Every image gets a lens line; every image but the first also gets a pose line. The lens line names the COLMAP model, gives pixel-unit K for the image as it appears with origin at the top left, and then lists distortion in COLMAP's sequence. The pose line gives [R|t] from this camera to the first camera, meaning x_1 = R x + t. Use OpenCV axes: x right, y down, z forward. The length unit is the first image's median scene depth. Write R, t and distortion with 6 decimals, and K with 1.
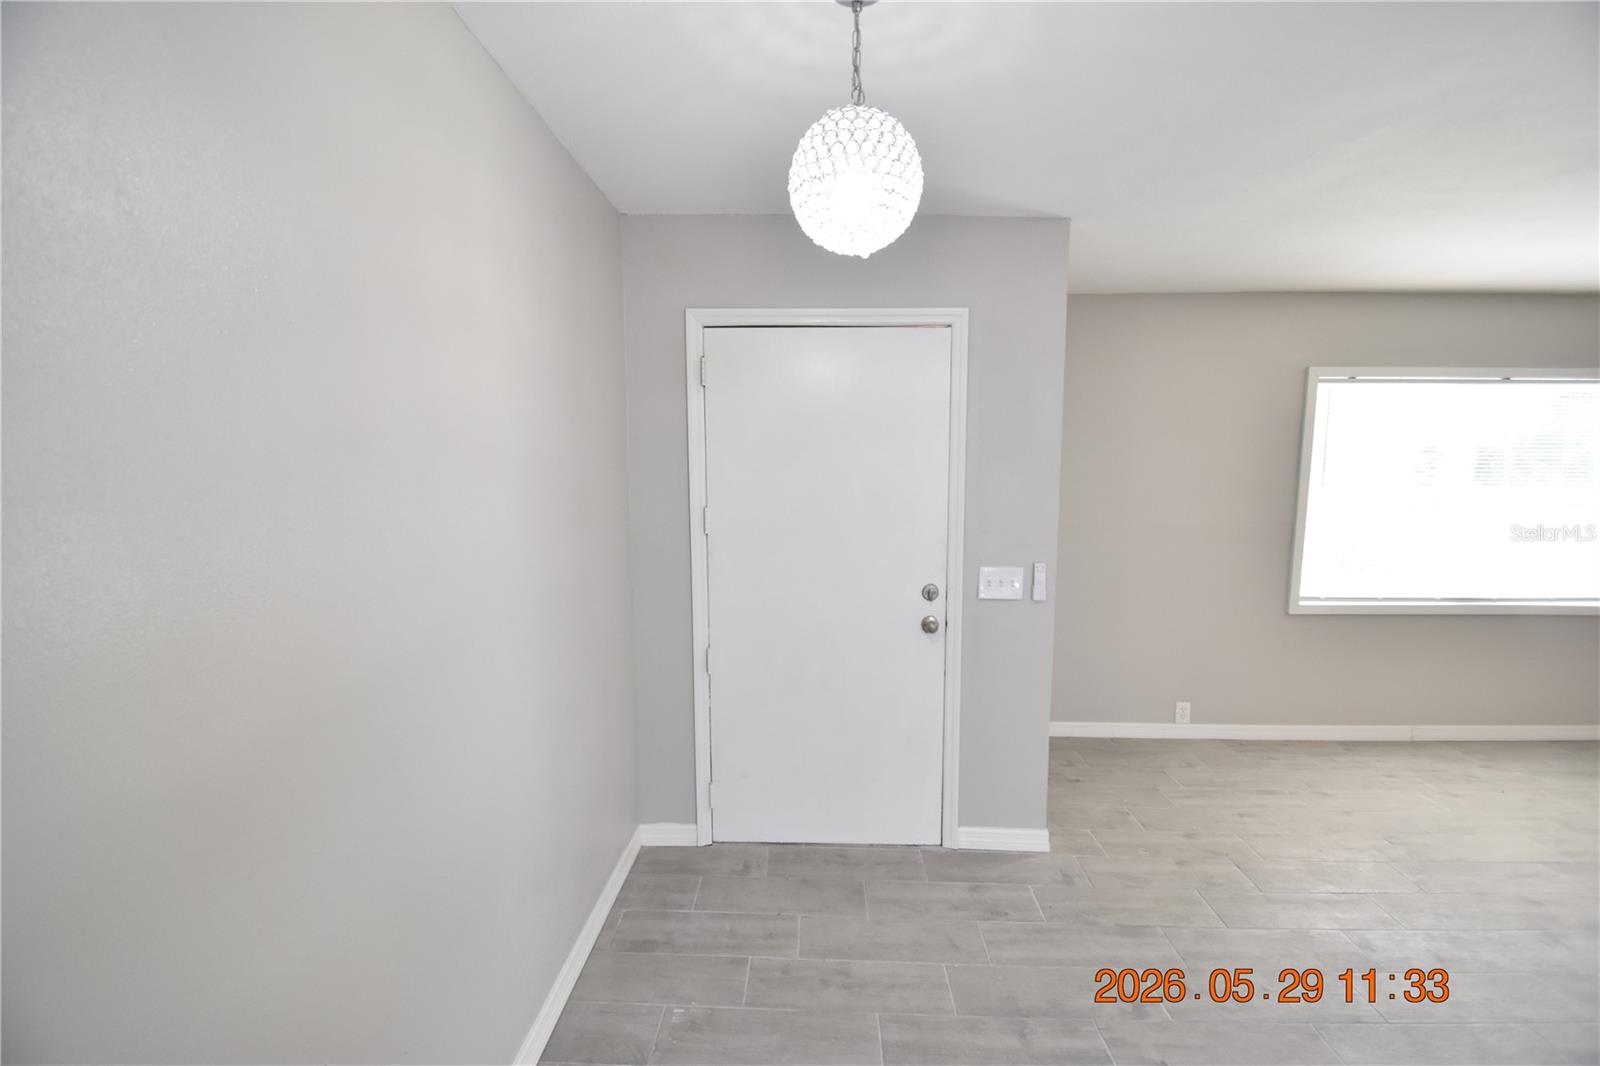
lens RADIAL K [[699.8, 0, 797.4], [0, 699.8, 542.3], [0, 0, 1]] dist [0.018492, -0.018945]
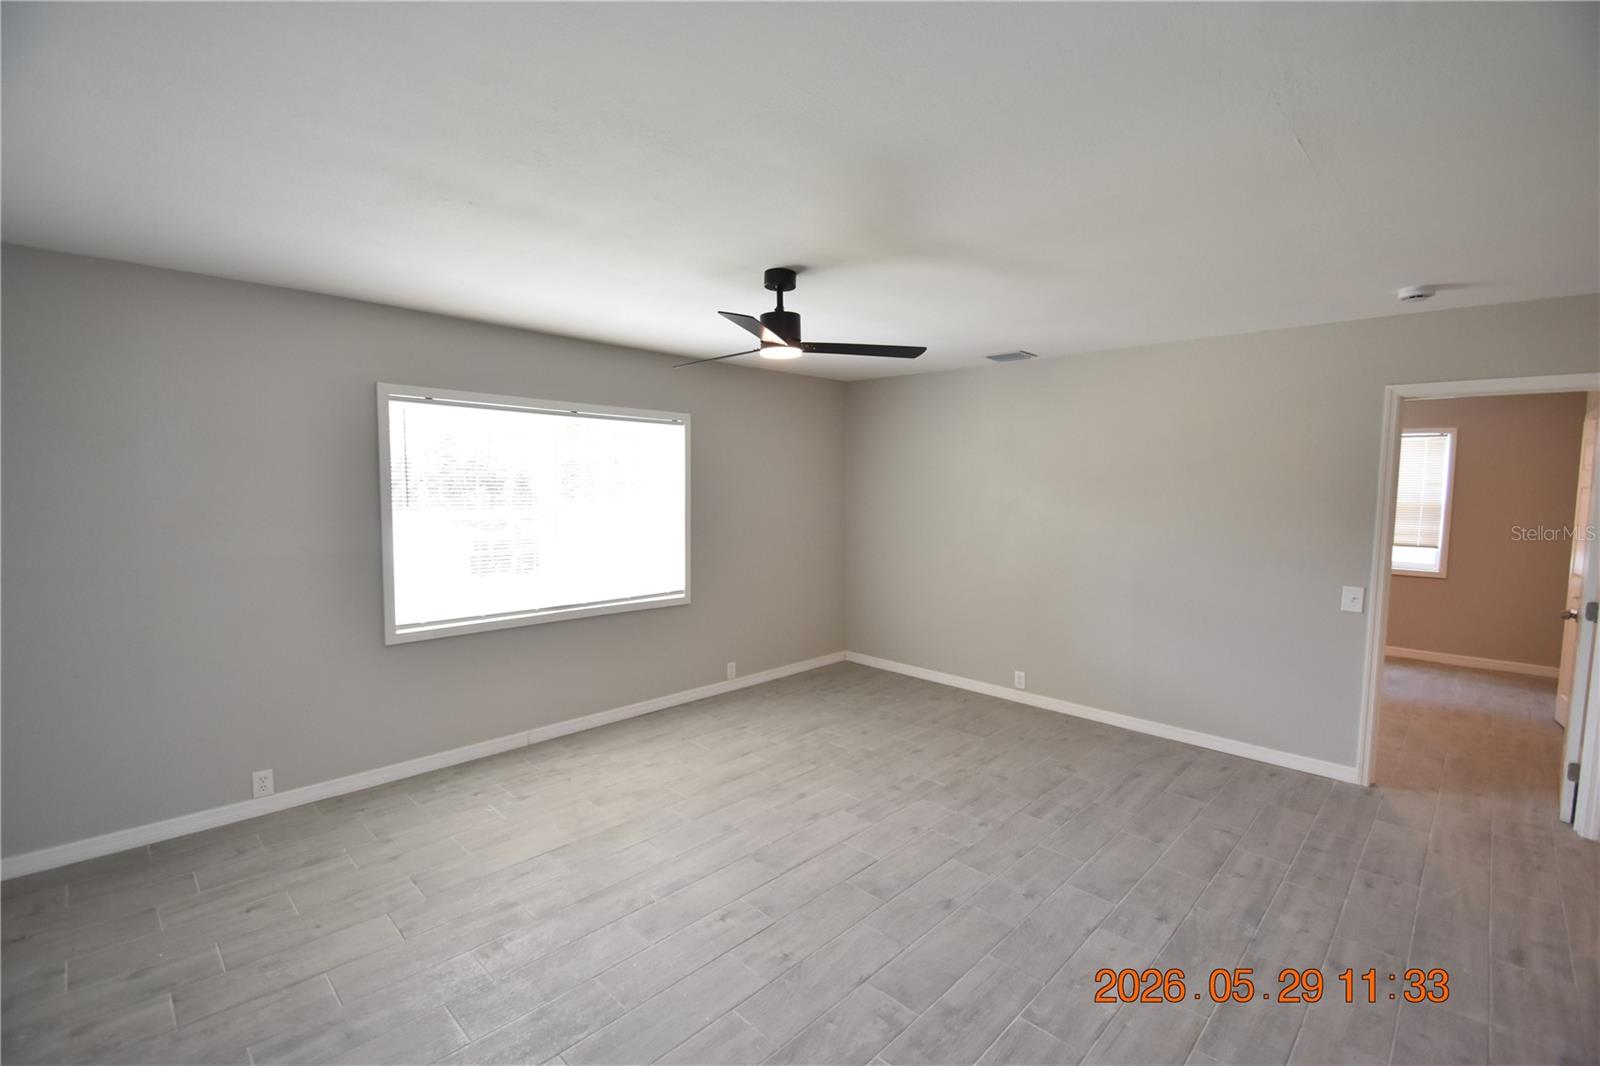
lens RADIAL K [[699.8, 0, 797.4], [0, 699.8, 542.3], [0, 0, 1]] dist [0.018492, -0.018945]
pose [[0.675089, -0.050242, 0.736023, 0.406075], [0.073239, 0.997314, 0.000902, 0.004929], [-0.734091, 0.053297, 0.676956, -0.040640]]
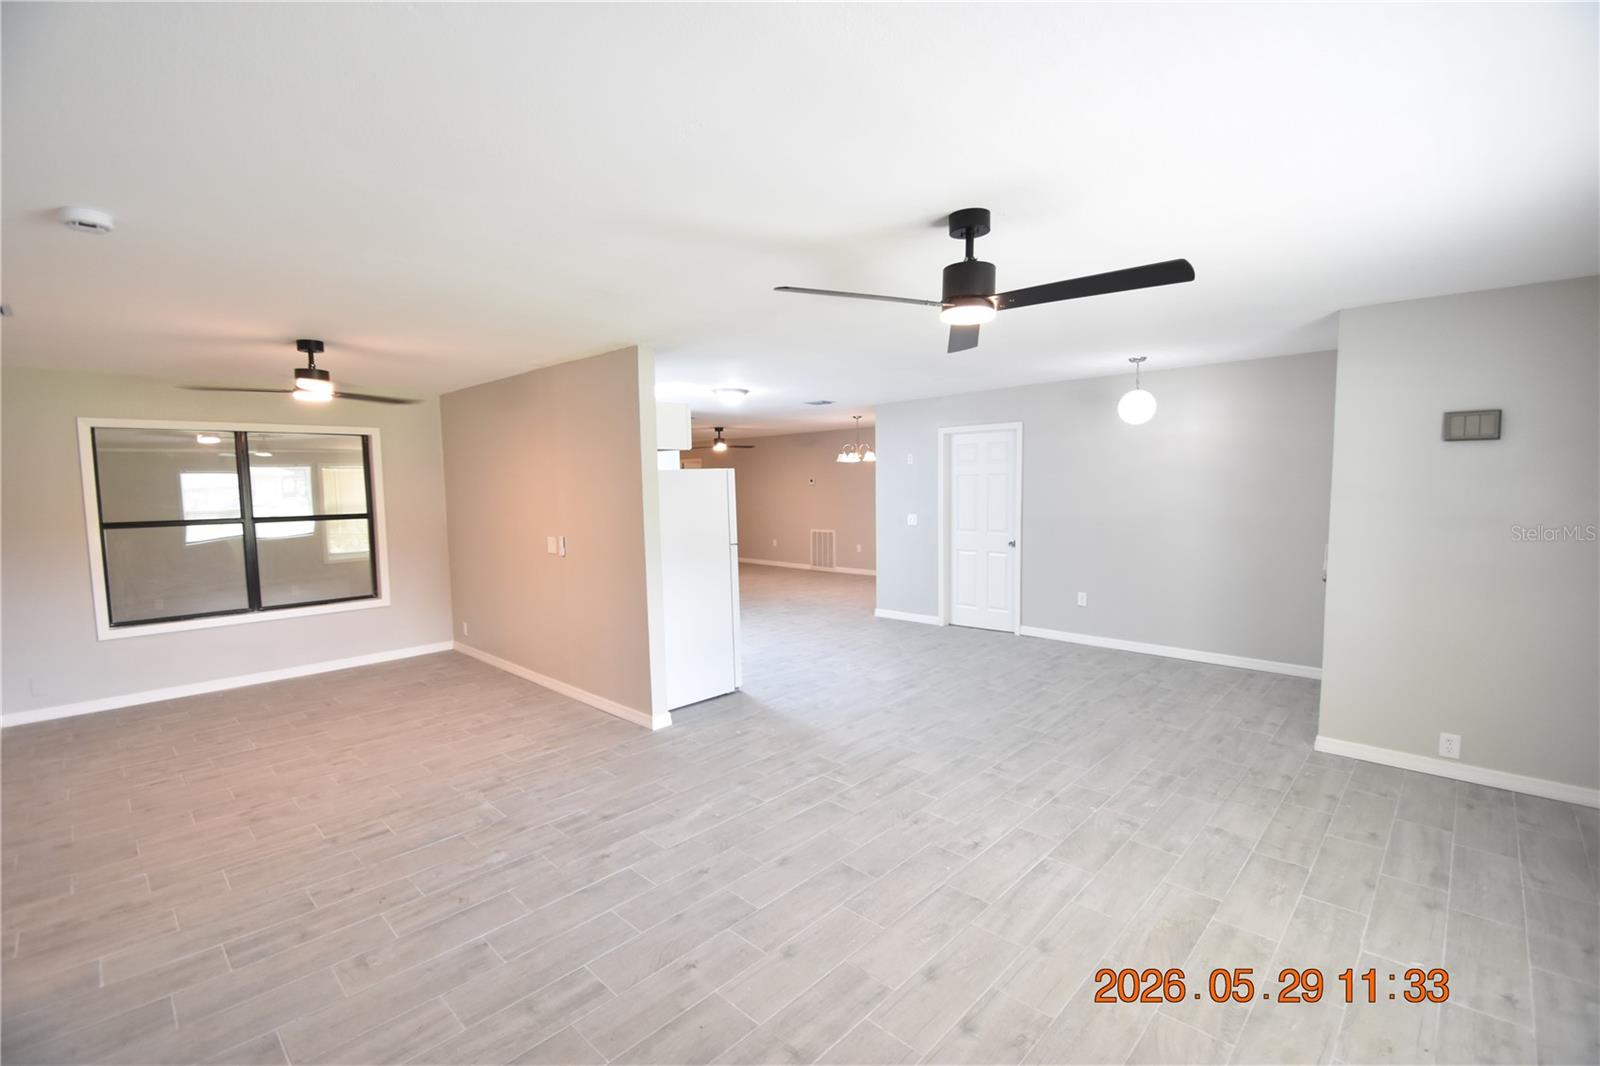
lens RADIAL K [[699.8, 0, 797.4], [0, 699.8, 542.3], [0, 0, 1]] dist [0.018492, -0.018945]
pose [[-0.669361, 0.078382, -0.738791, 1.565478], [-0.065464, 0.984328, 0.163744, -0.101994], [0.740048, 0.157968, -0.653740, 0.824852]]
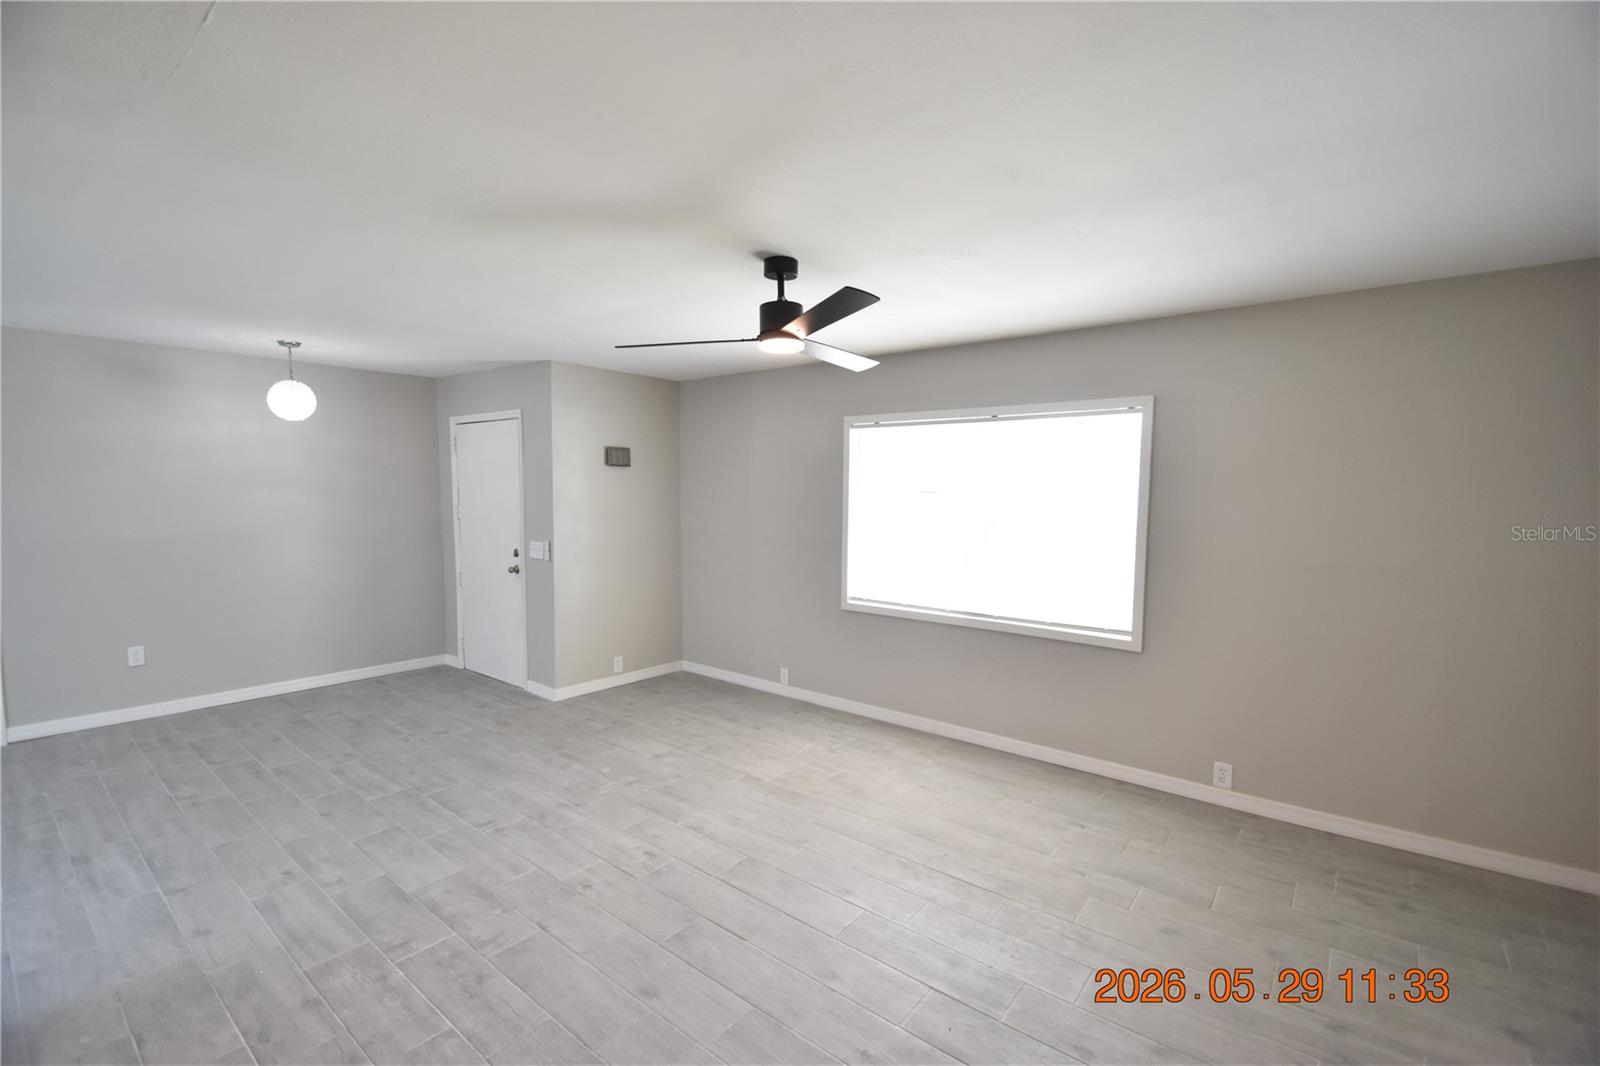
lens RADIAL K [[699.8, 0, 797.4], [0, 699.8, 542.3], [0, 0, 1]] dist [0.018492, -0.018945]
pose [[0.797390, 0.055323, -0.600923, 1.452721], [-0.078809, 0.996807, -0.012806, 0.004001], [0.598296, 0.057569, 0.799205, -0.069840]]
